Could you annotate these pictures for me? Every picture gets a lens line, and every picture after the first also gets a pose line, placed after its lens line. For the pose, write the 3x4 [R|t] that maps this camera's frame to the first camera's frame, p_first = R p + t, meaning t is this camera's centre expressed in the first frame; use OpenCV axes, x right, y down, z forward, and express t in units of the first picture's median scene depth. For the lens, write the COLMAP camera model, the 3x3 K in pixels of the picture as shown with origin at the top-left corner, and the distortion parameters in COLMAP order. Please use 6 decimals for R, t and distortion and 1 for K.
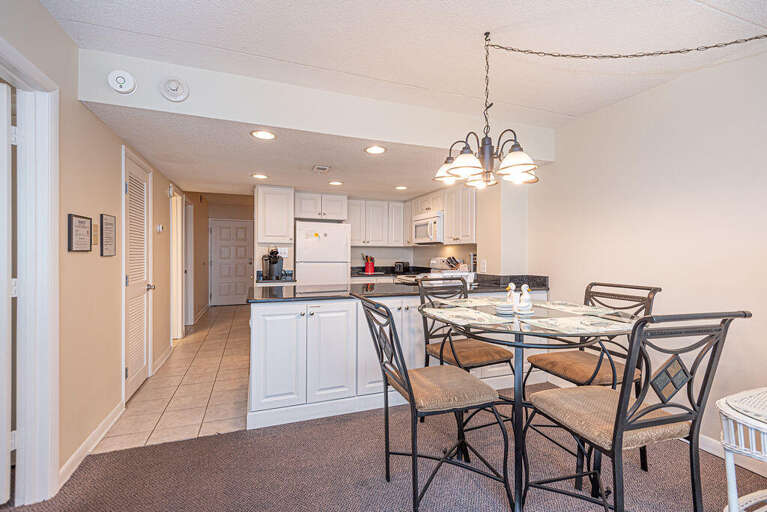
lens RADIAL K [[348.4, 0, 382.1], [0, 348.4, 253.5], [0, 0, 1]] dist [0.001999, -0.000931]
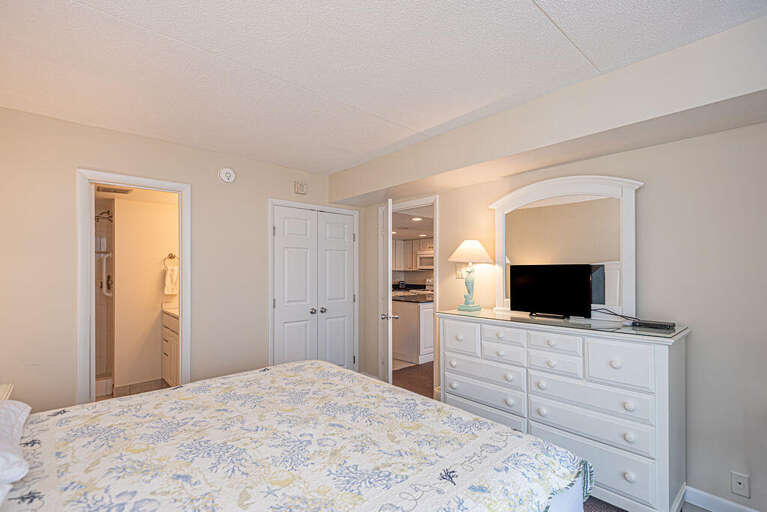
lens RADIAL K [[352.2, 0, 384.0], [0, 352.2, 269.0], [0, 0, 1]] dist [0.001128, -0.000044]
pose [[0.927333, -0.002554, 0.374228, -0.641873], [0.002210, 0.999997, 0.001347, -0.031491], [-0.374230, -0.000423, 0.927336, -0.407008]]
